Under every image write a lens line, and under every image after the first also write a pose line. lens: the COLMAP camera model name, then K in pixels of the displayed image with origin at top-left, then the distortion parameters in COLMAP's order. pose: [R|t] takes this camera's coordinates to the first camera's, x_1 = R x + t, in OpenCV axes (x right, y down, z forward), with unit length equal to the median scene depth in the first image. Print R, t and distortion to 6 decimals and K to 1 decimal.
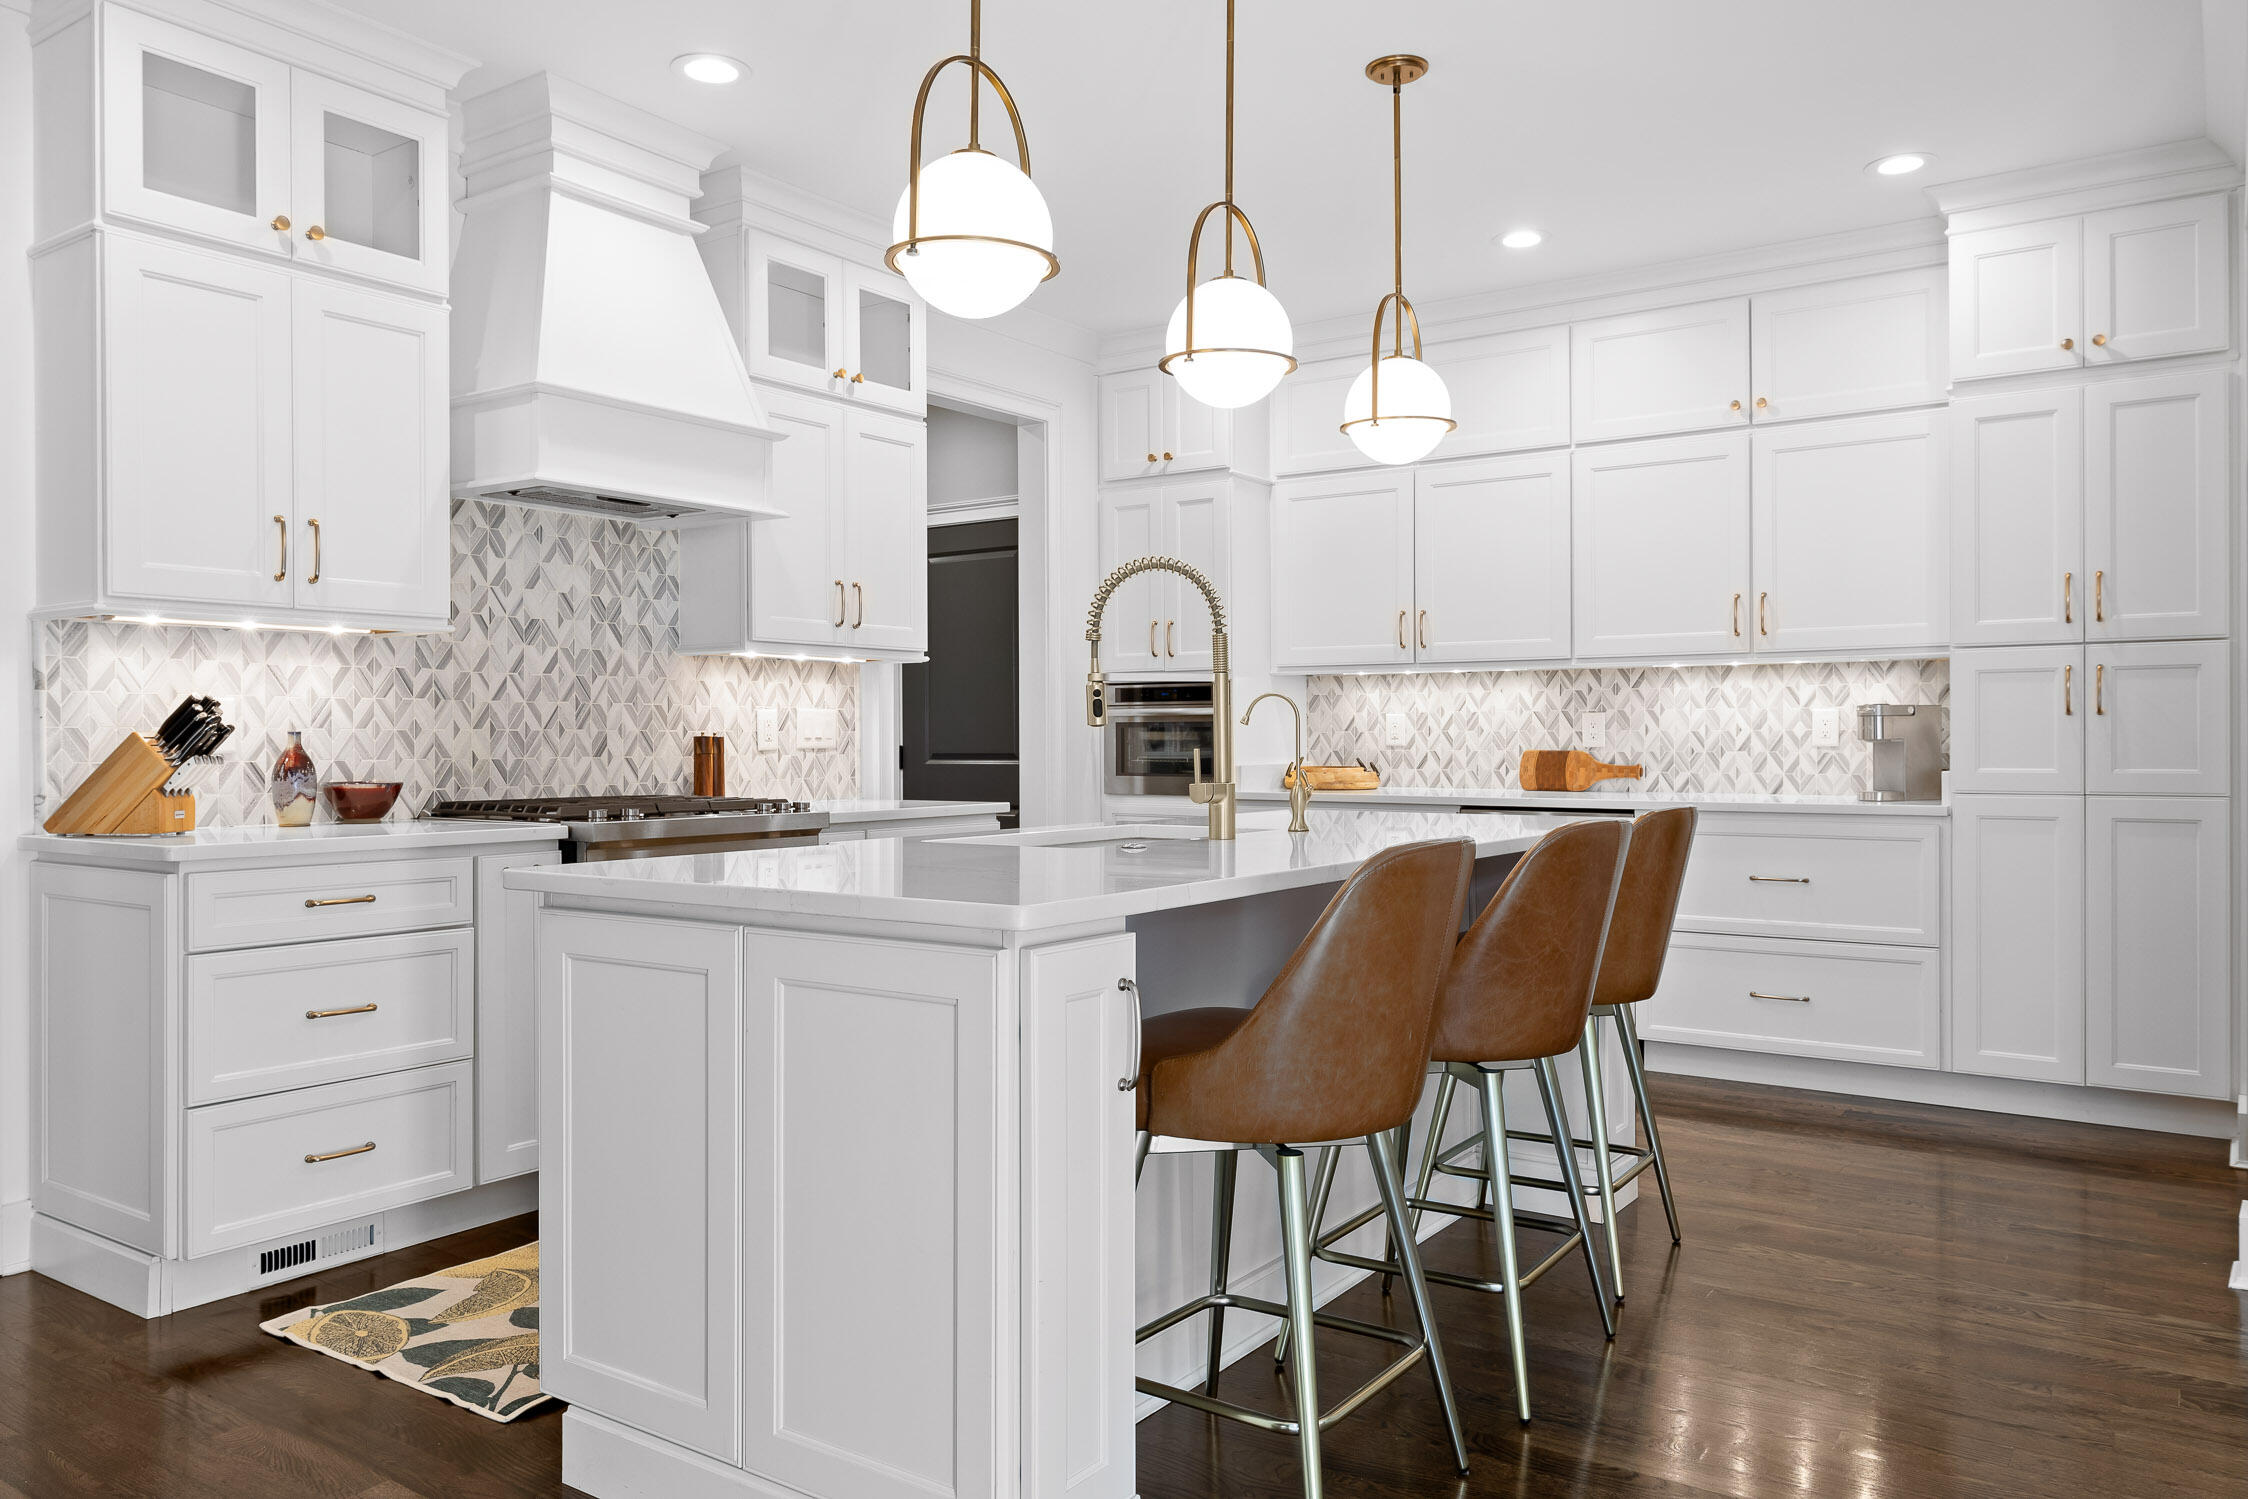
lens RADIAL K [[1622.3, 0, 1127.8], [0, 1622.3, 749.1], [0, 0, 1]] dist [0.025477, 0.001837]
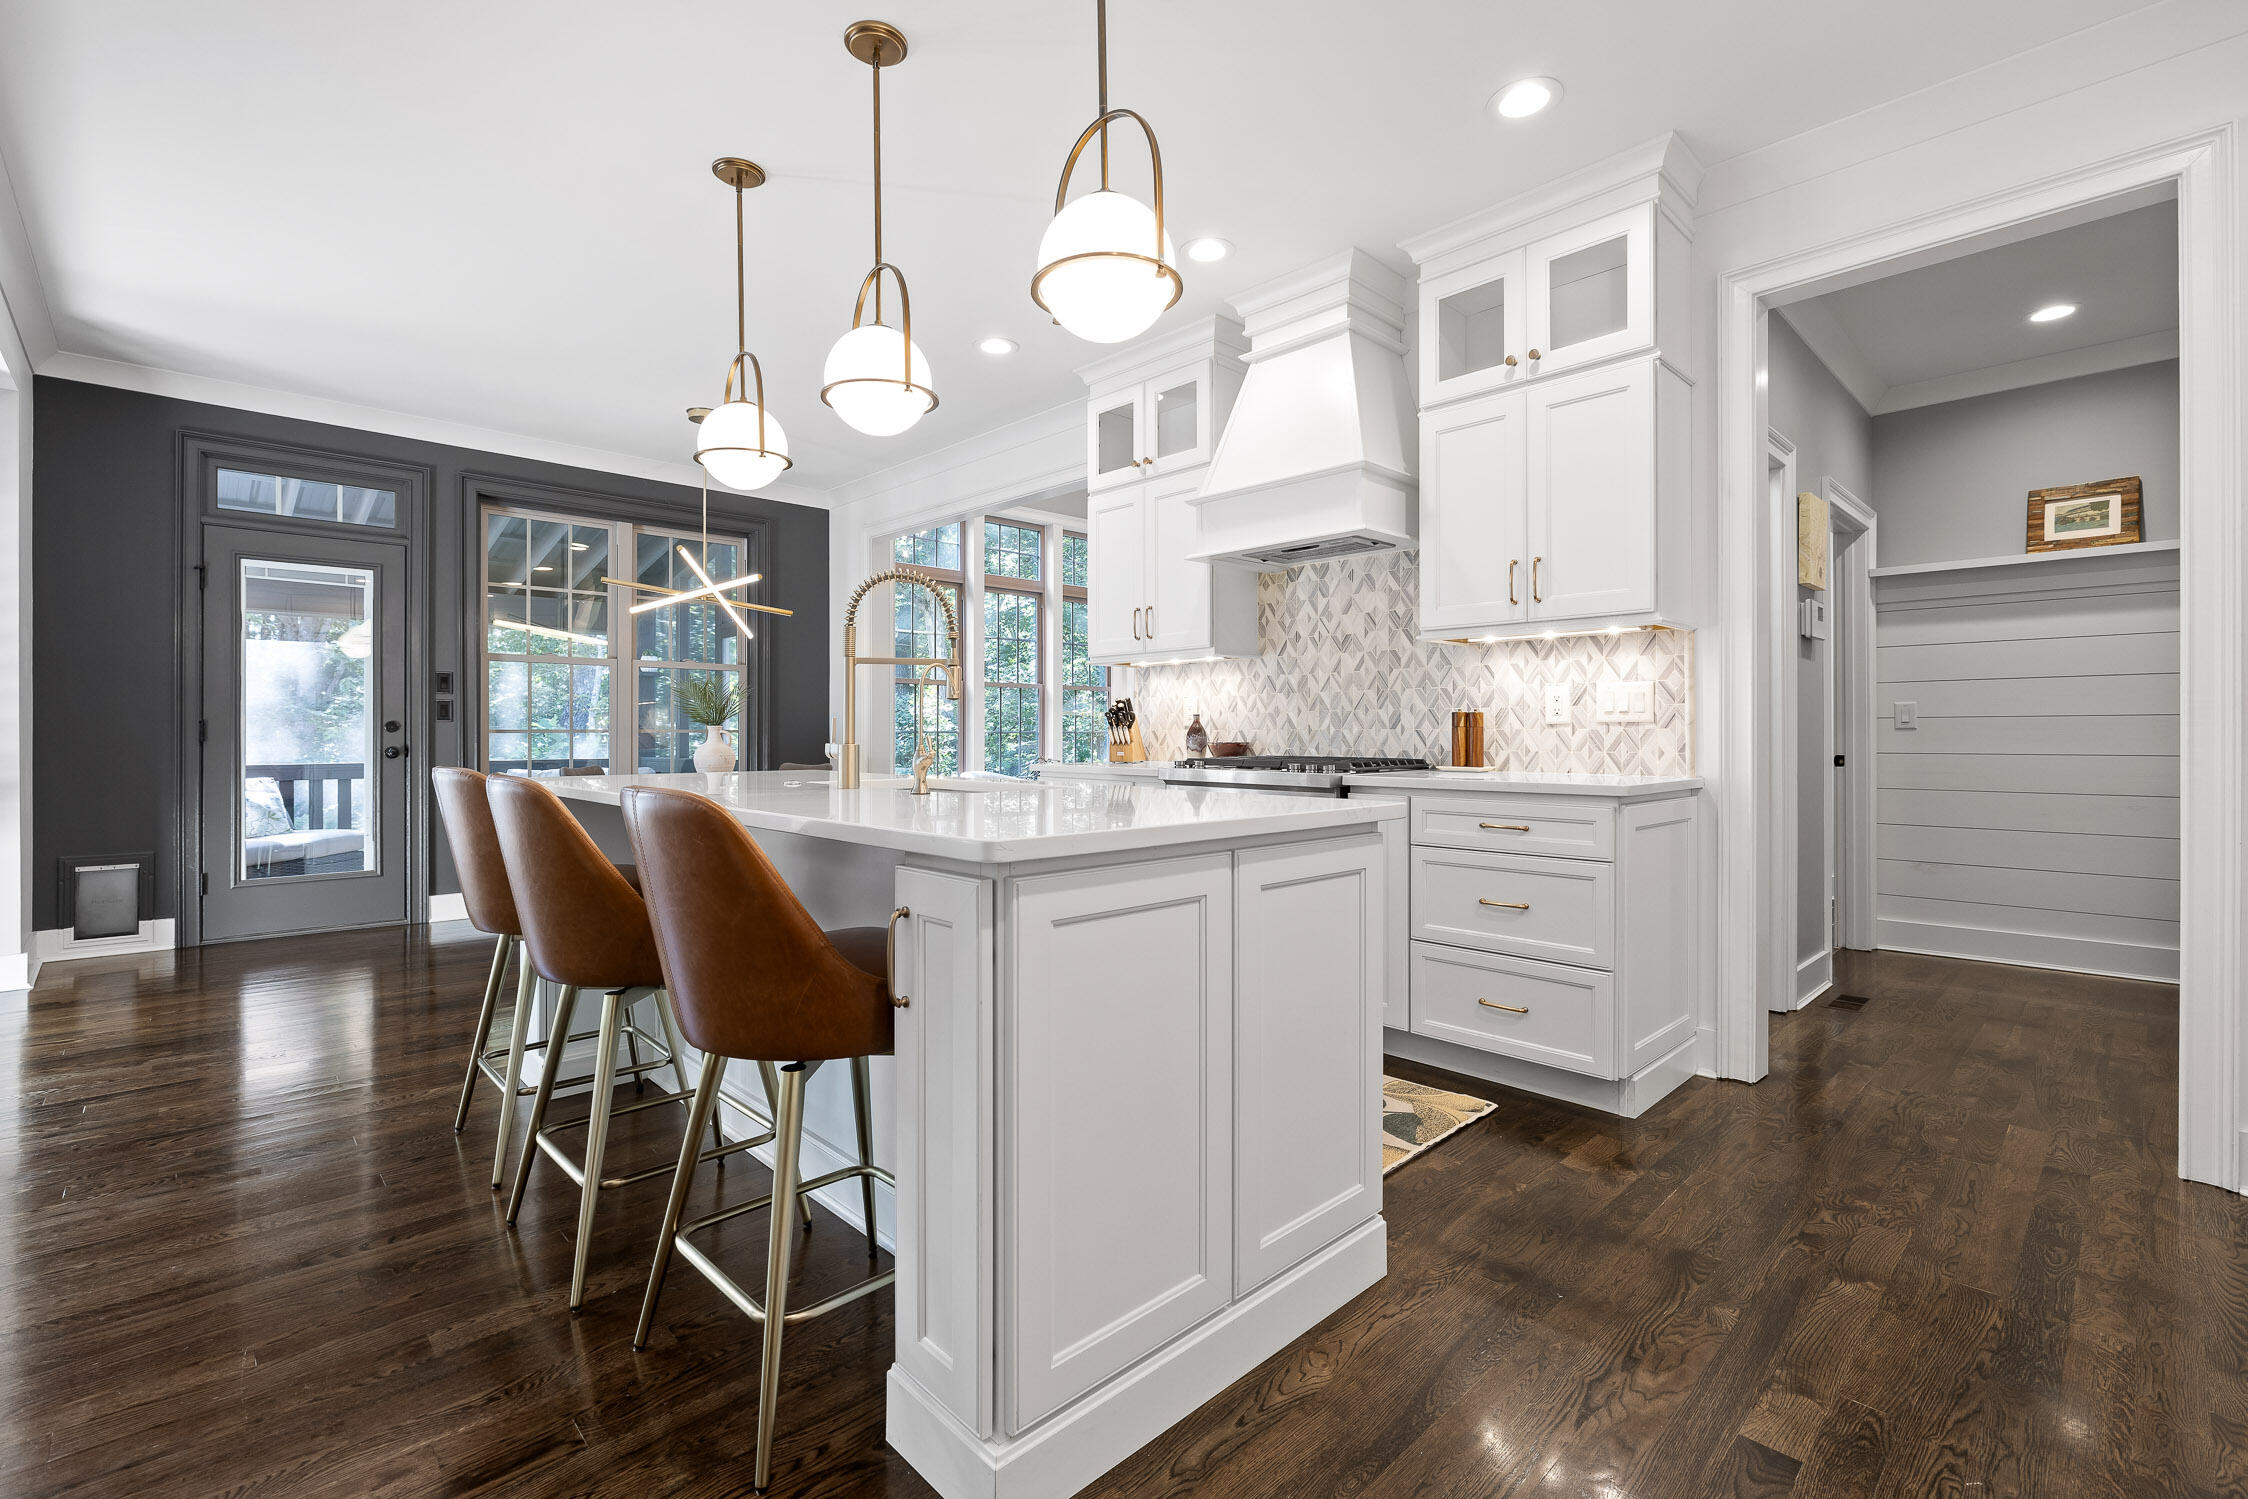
lens RADIAL K [[1010.5, 0, 1127.6], [0, 1010.5, 732.8], [0, 0, 1]] dist [-0.008773, 0.001609]
pose [[-0.207618, 0.000034, -0.978210, 0.523917], [-0.005570, 0.999984, 0.001217, 0.007704], [0.978194, 0.005702, -0.207615, 0.928230]]
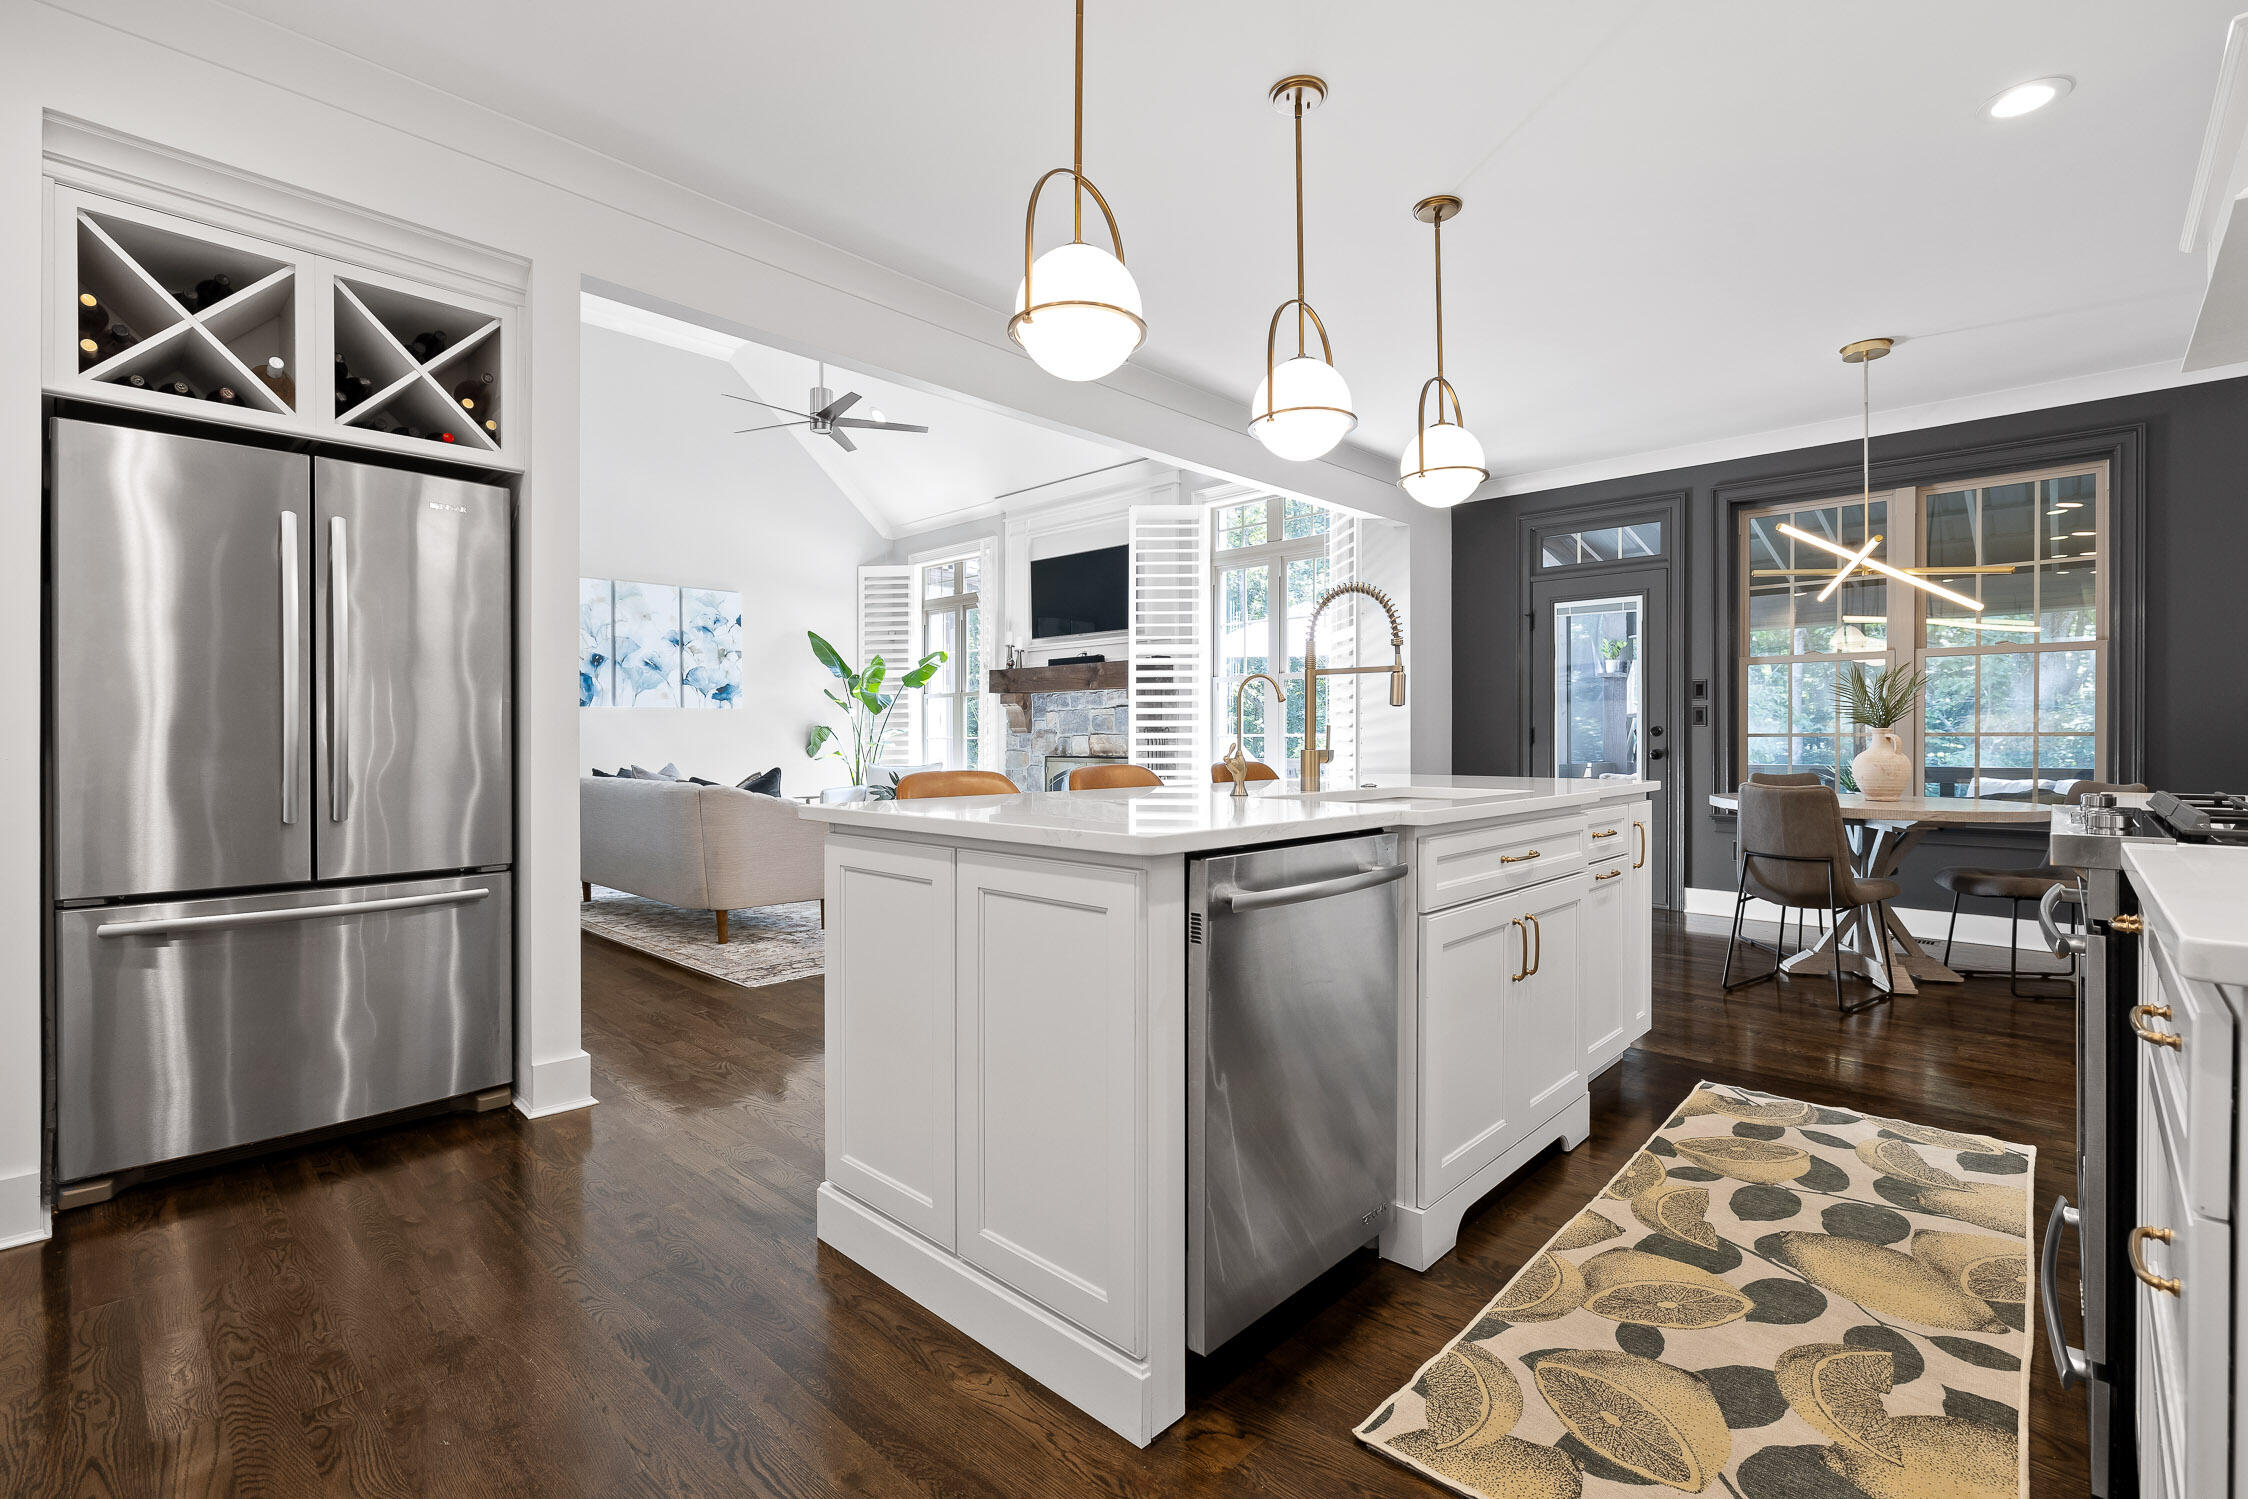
lens RADIAL K [[1010.5, 0, 1107.6], [0, 1010.5, 748.0], [0, 0, 1]] dist [-0.008773, 0.001609]
pose [[-0.986496, 0.003891, 0.163741, 0.055744], [0.006226, 0.999886, 0.013749, 0.005750], [-0.163669, 0.014583, -0.986407, 1.259351]]
